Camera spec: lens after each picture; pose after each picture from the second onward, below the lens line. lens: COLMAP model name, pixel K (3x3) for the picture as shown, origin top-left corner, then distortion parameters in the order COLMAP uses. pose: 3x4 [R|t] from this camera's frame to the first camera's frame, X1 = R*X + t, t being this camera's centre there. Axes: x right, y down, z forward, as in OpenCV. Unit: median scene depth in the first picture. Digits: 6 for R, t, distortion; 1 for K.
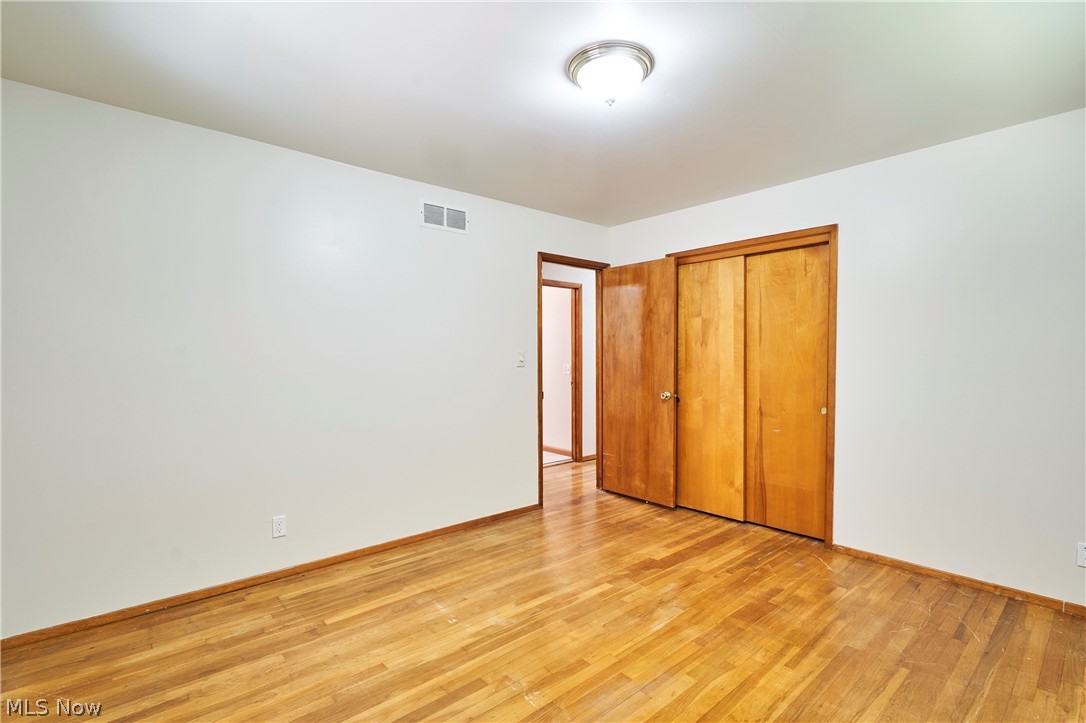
lens RADIAL K [[504.5, 0, 543.1], [0, 504.5, 364.1], [0, 0, 1]] dist [-0.000612, -0.000140]
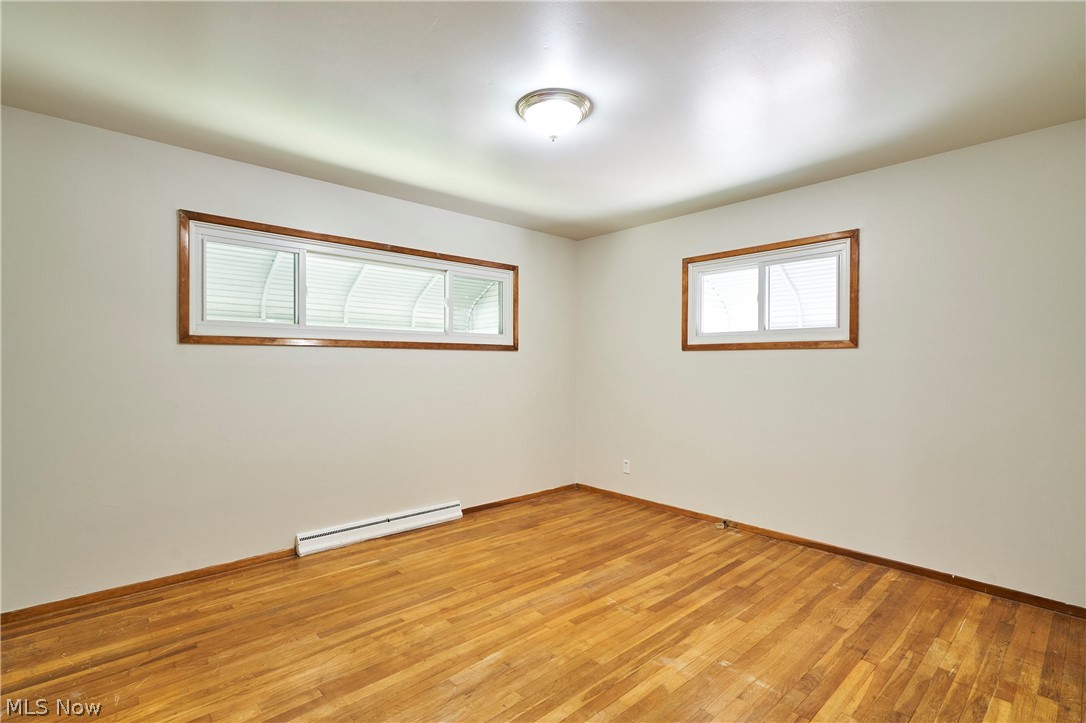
lens RADIAL K [[504.5, 0, 543.1], [0, 504.5, 364.1], [0, 0, 1]] dist [-0.000612, -0.000140]
pose [[-0.999792, -0.001093, -0.020349, 0.163358], [-0.001534, 0.999765, 0.021639, -0.027080], [0.020320, 0.021666, -0.999559, 1.984672]]
